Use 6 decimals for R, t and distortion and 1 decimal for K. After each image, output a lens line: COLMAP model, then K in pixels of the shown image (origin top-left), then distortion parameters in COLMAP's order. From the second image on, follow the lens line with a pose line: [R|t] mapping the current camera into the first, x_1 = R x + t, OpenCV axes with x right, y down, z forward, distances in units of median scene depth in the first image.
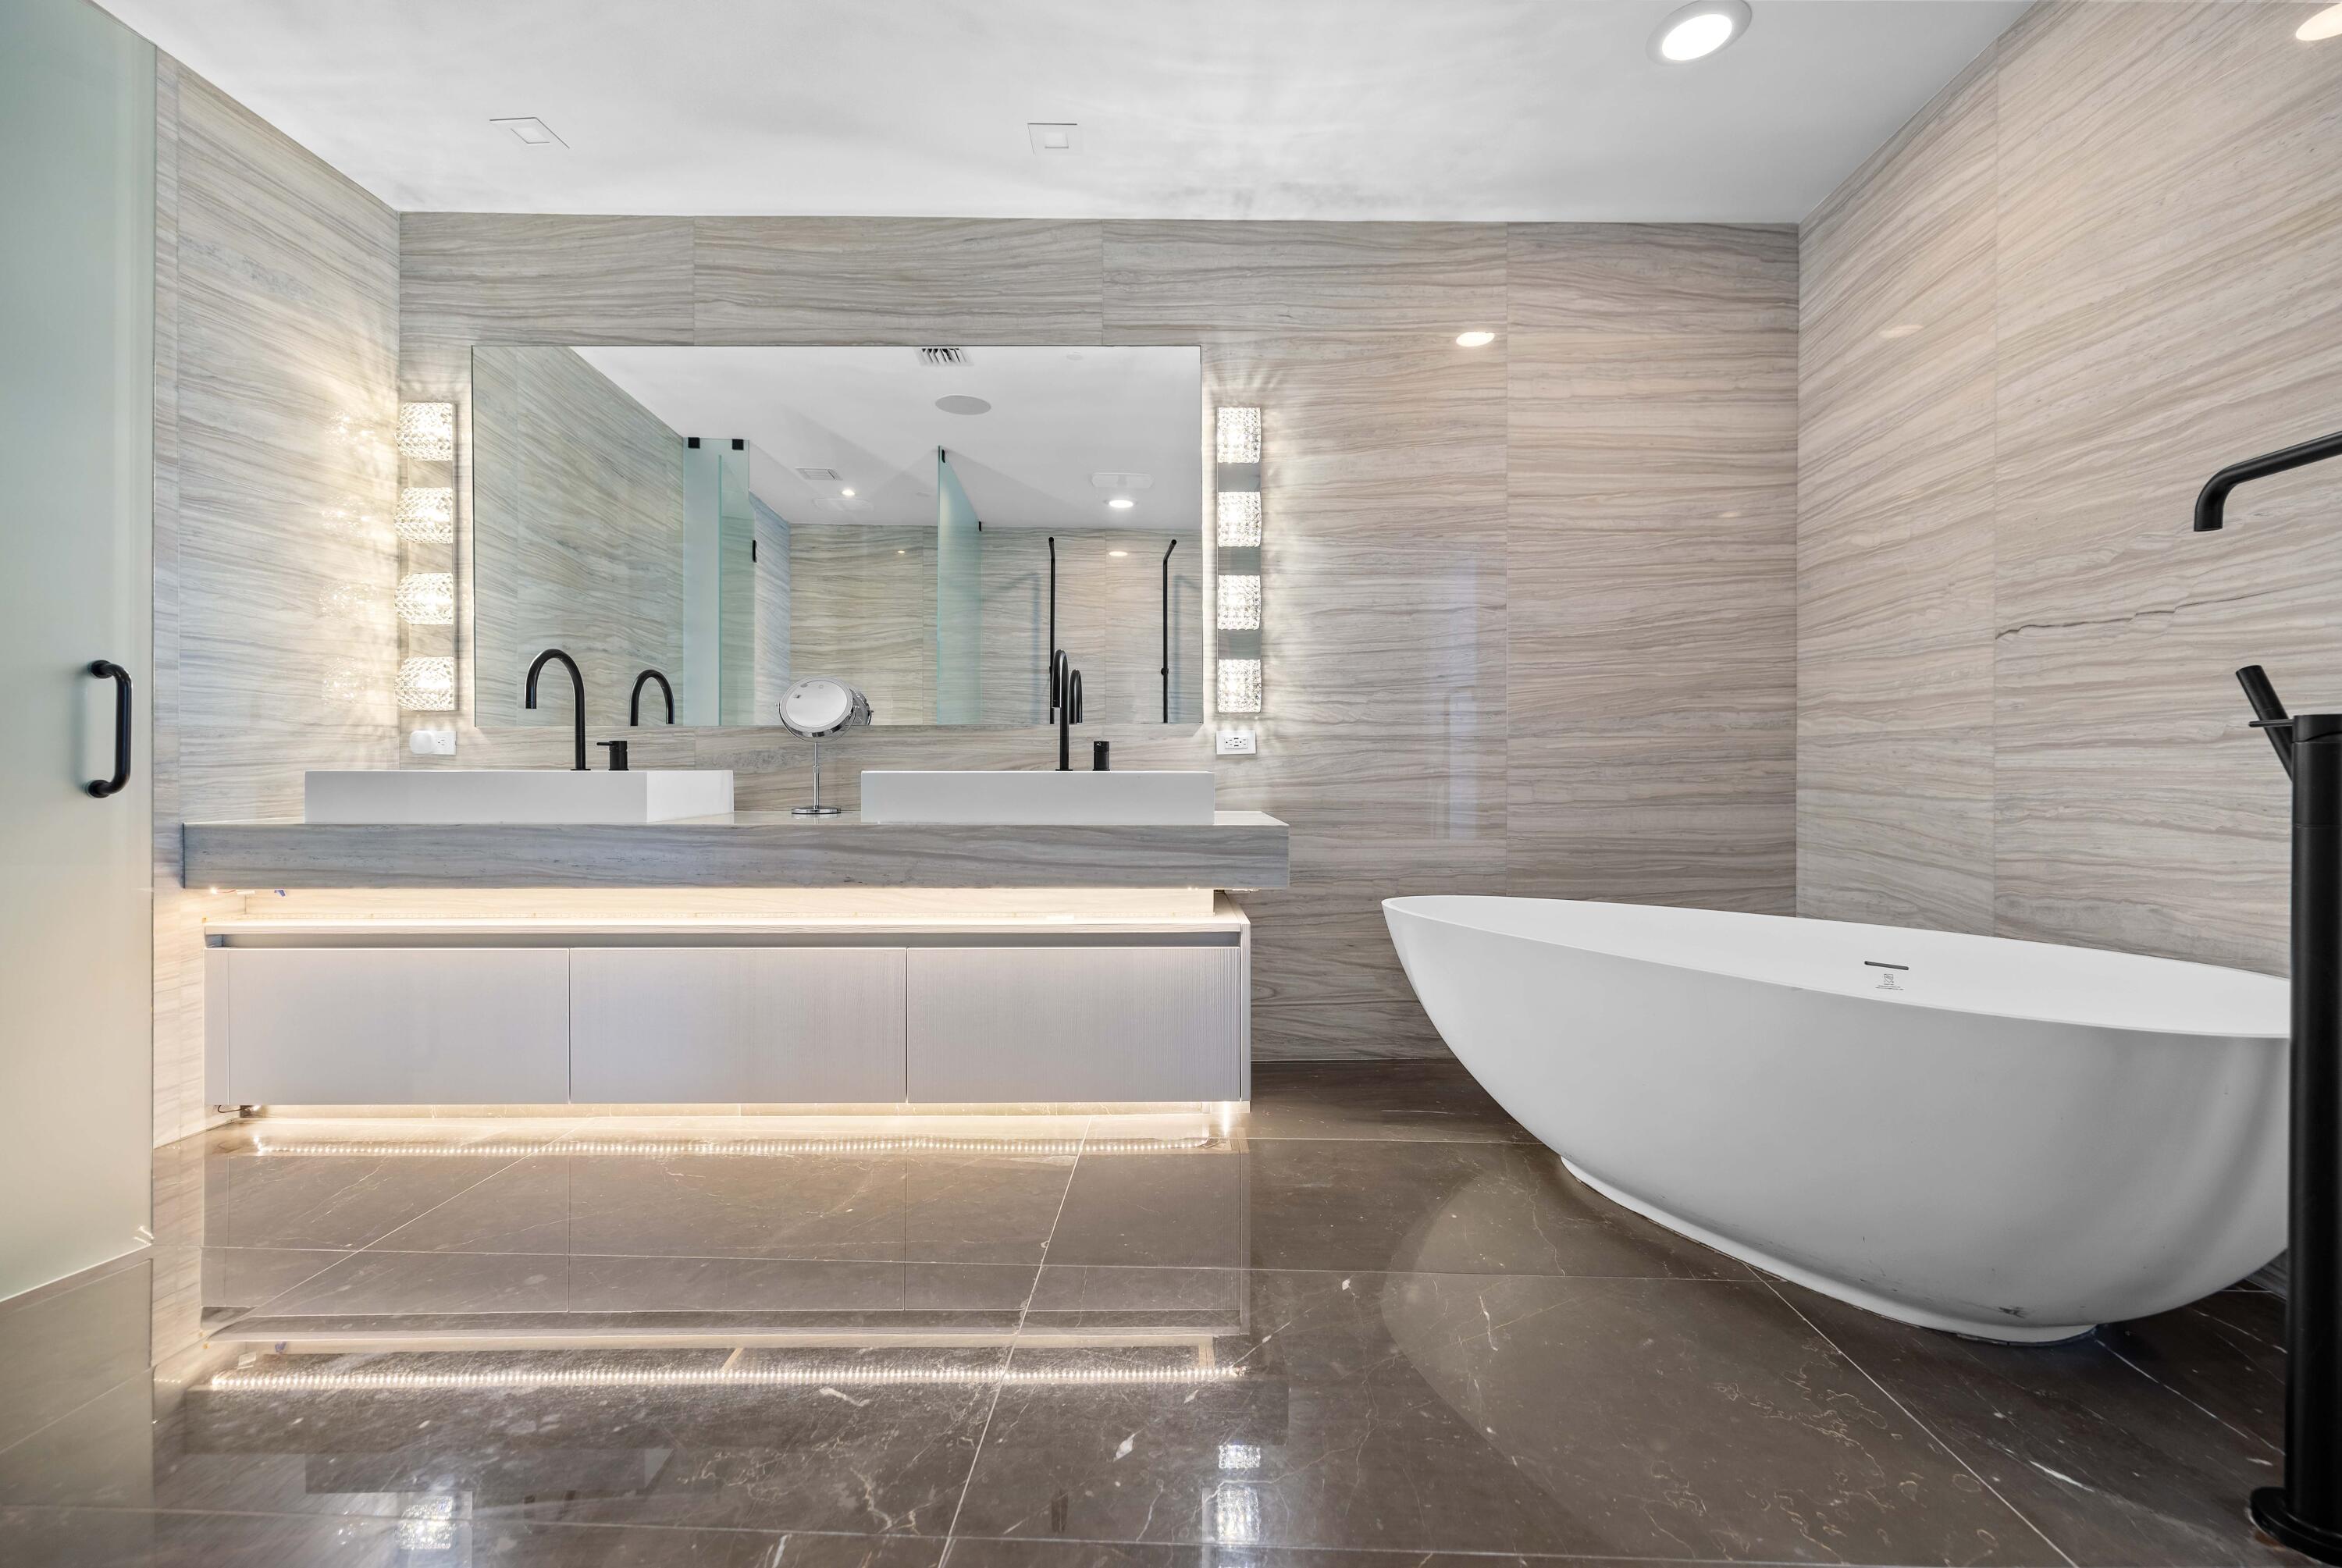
lens RADIAL K [[988.3, 0, 1166.2], [0, 988.3, 777.8], [0, 0, 1]] dist [-0.012899, 0.002772]
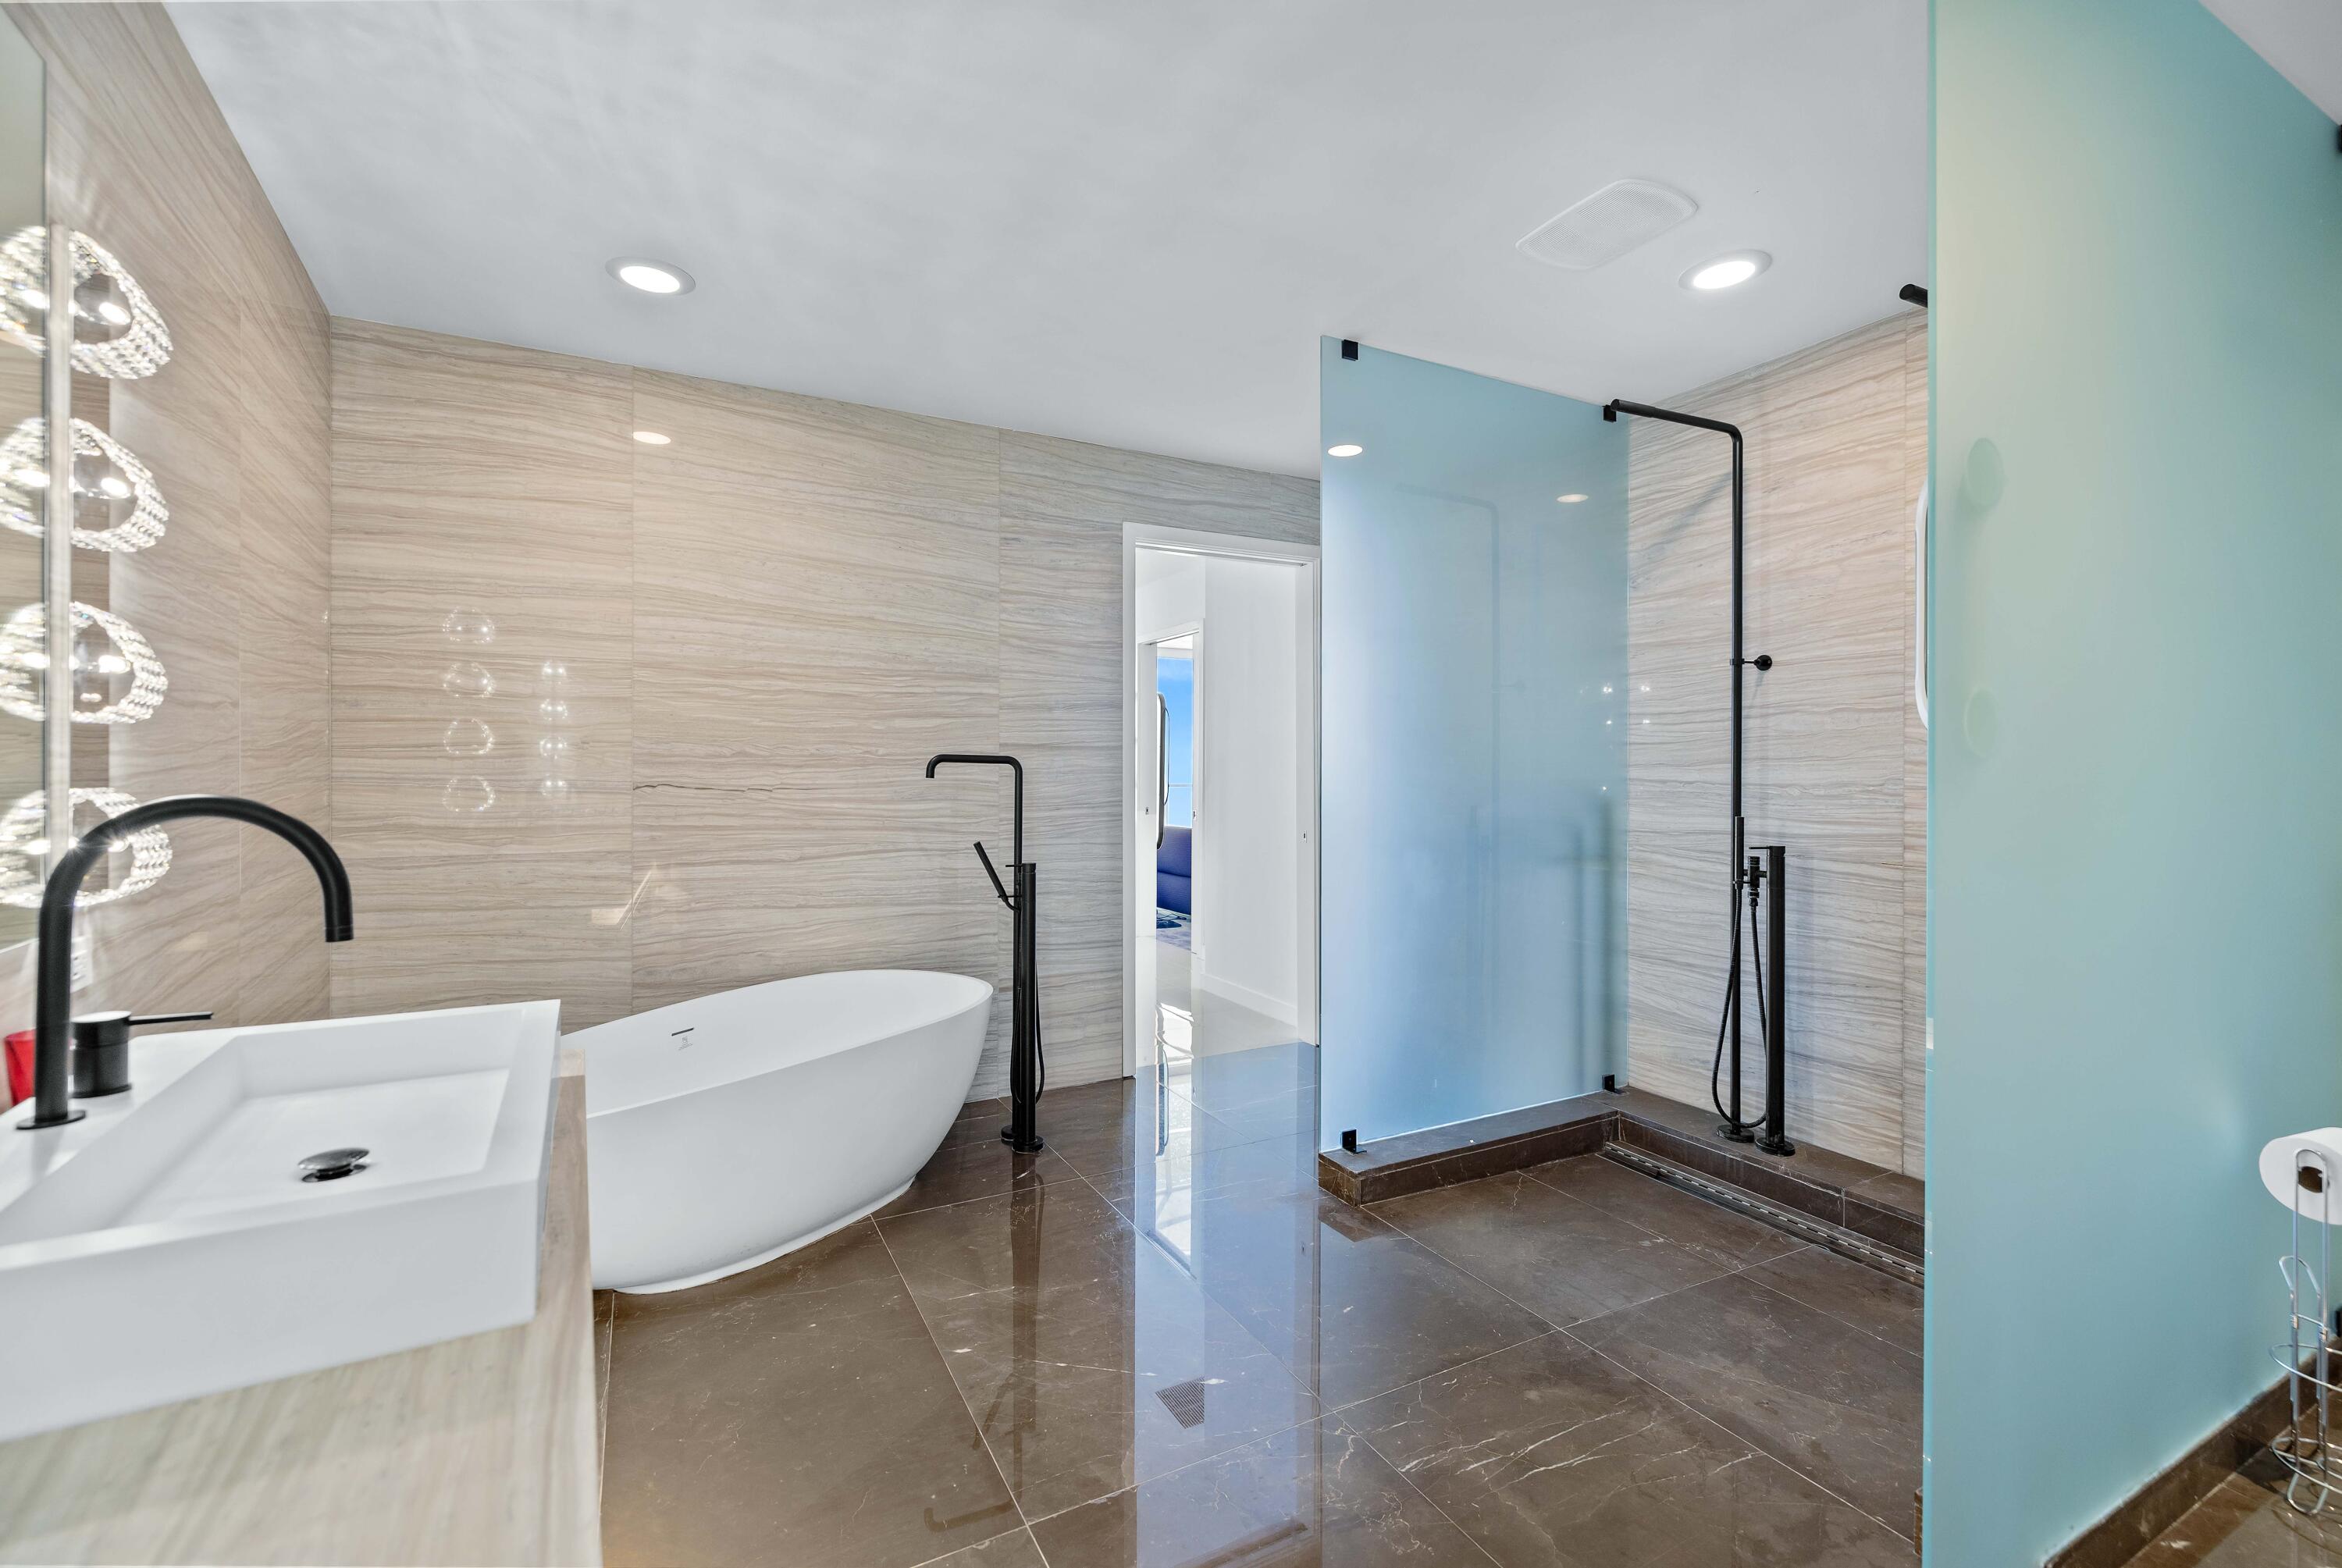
lens RADIAL K [[988.3, 0, 1161.2], [0, 988.3, 773.1], [0, 0, 1]] dist [-0.012899, 0.002772]
pose [[-0.504297, -0.004024, 0.863521, -0.638102], [0.002051, 0.999981, 0.005857, -0.143039], [-0.863528, 0.004725, -0.504279, 0.877169]]
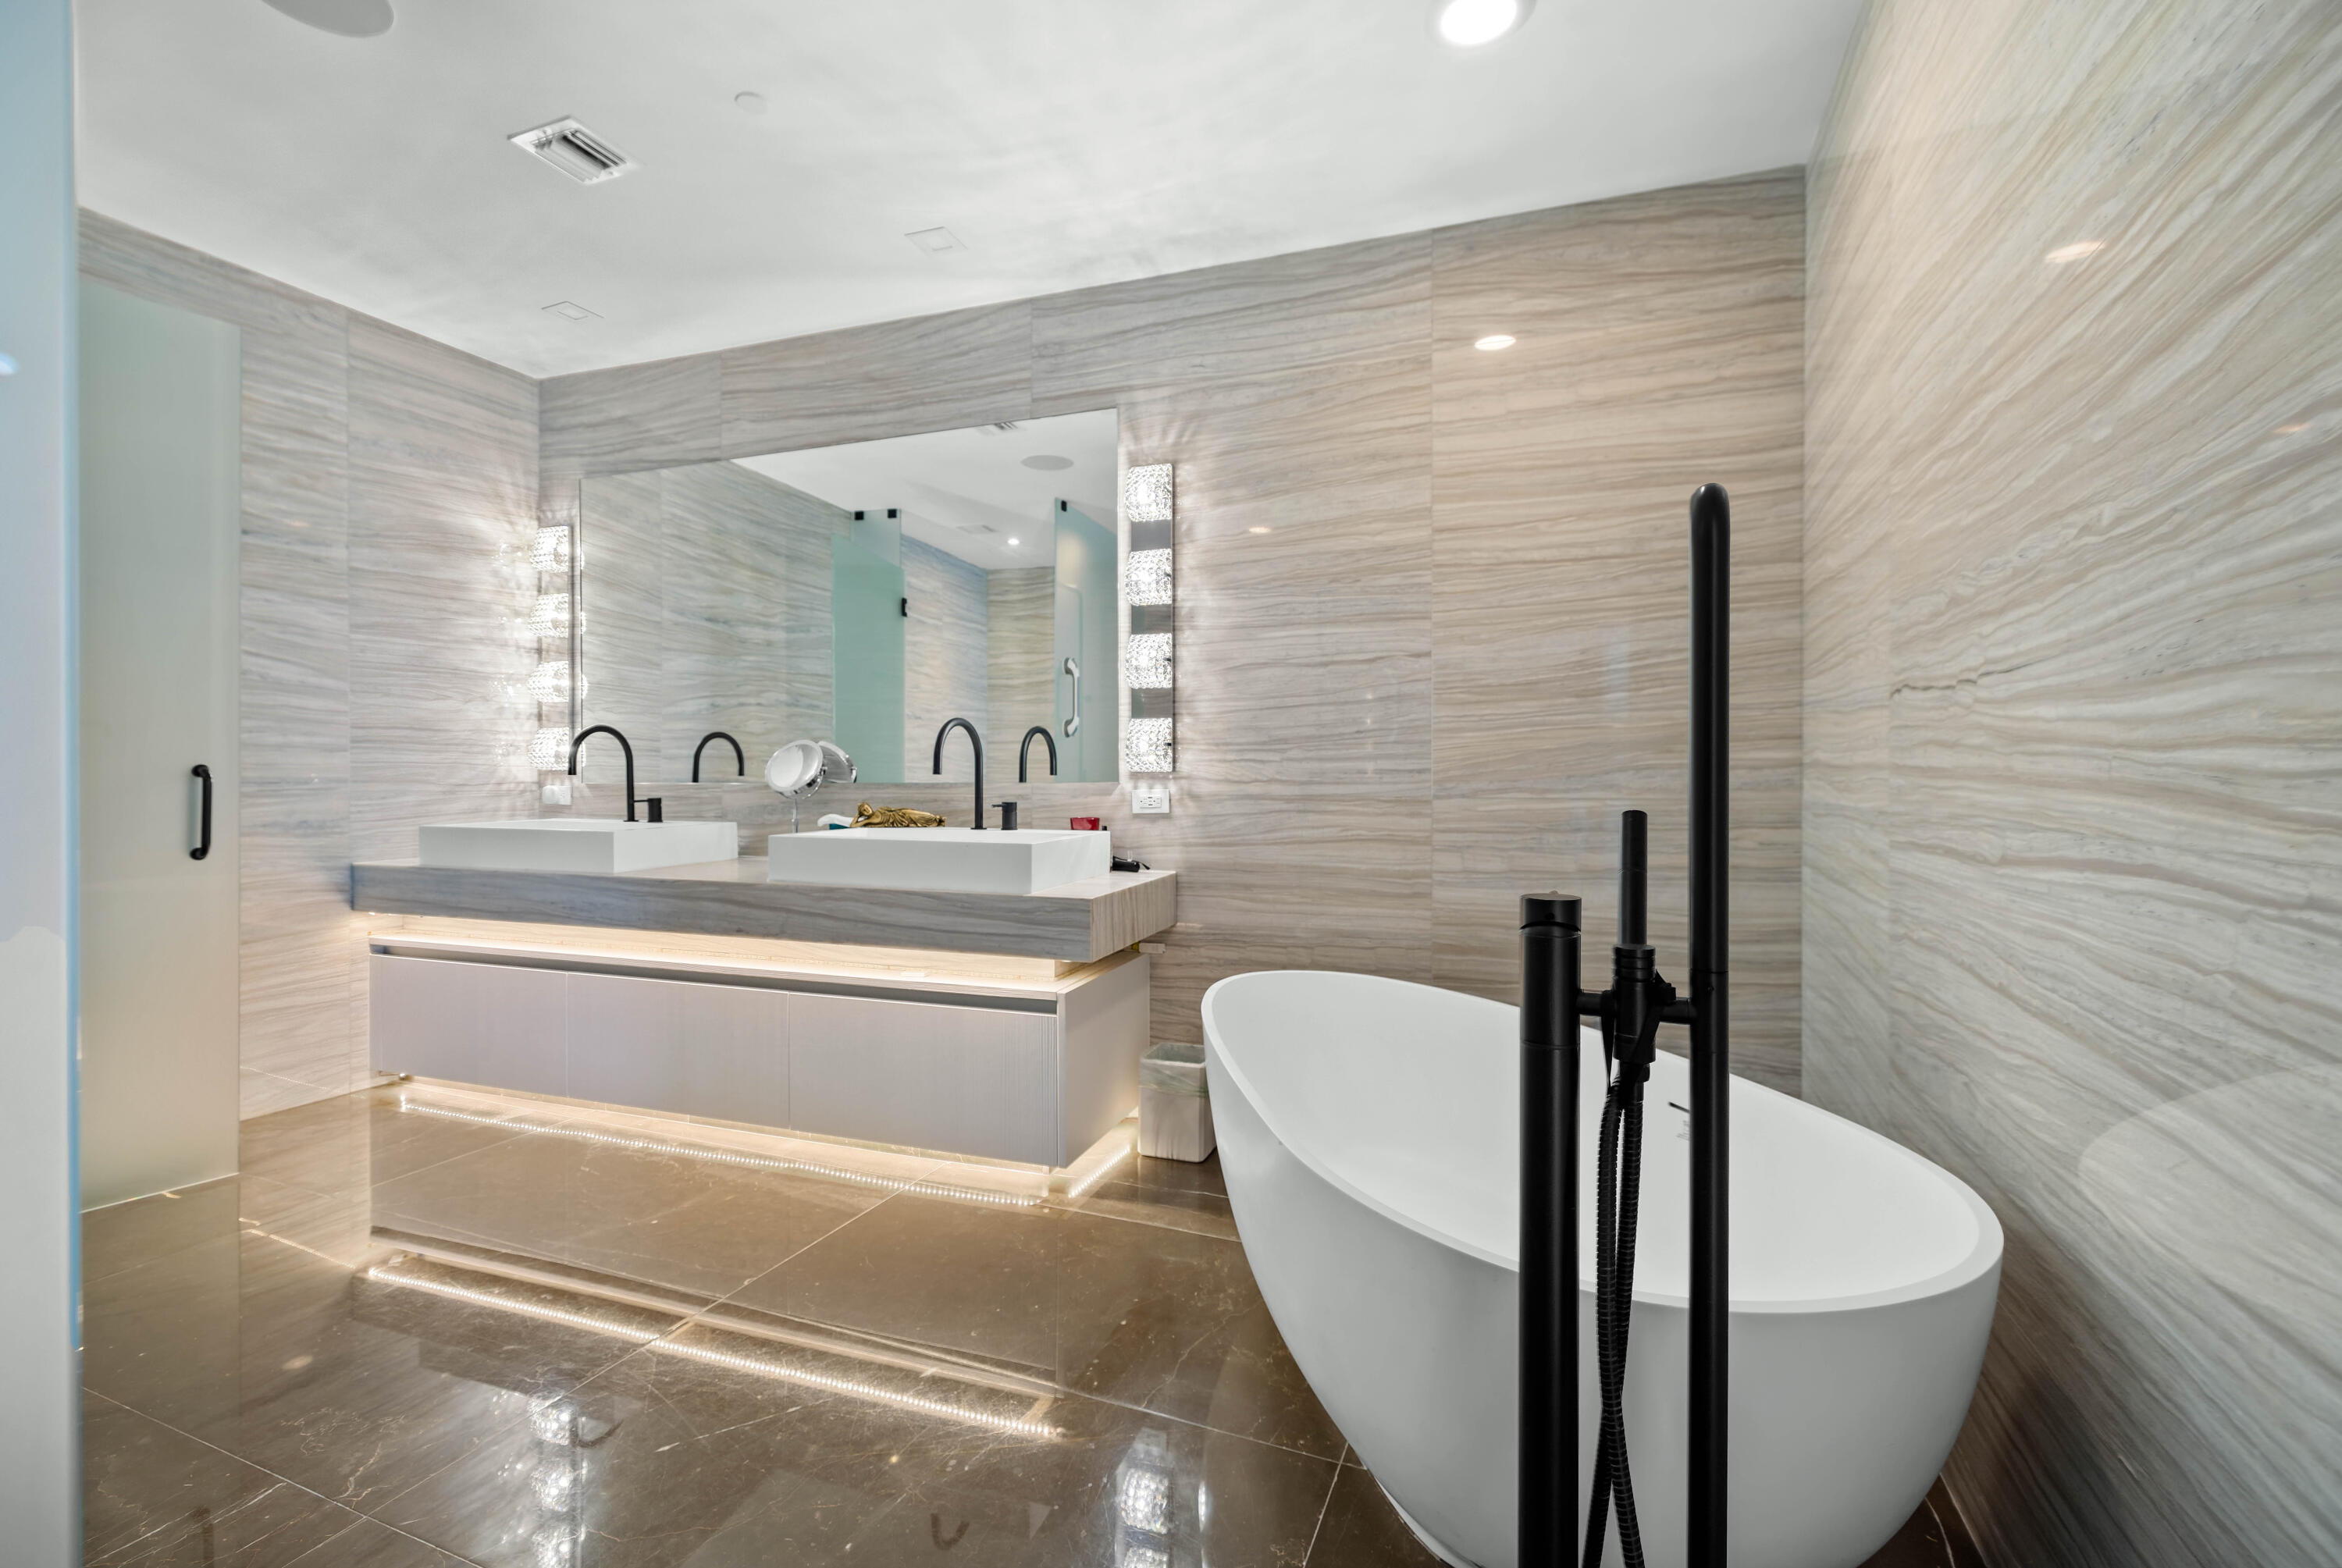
lens RADIAL K [[988.3, 0, 1176.4], [0, 988.3, 780.3], [0, 0, 1]] dist [-0.012899, 0.002772]
pose [[0.942886, 0.002387, -0.333107, 0.478009], [-0.002202, 0.999997, 0.000931, -0.064605], [0.333109, -0.000144, 0.942888, 0.076048]]
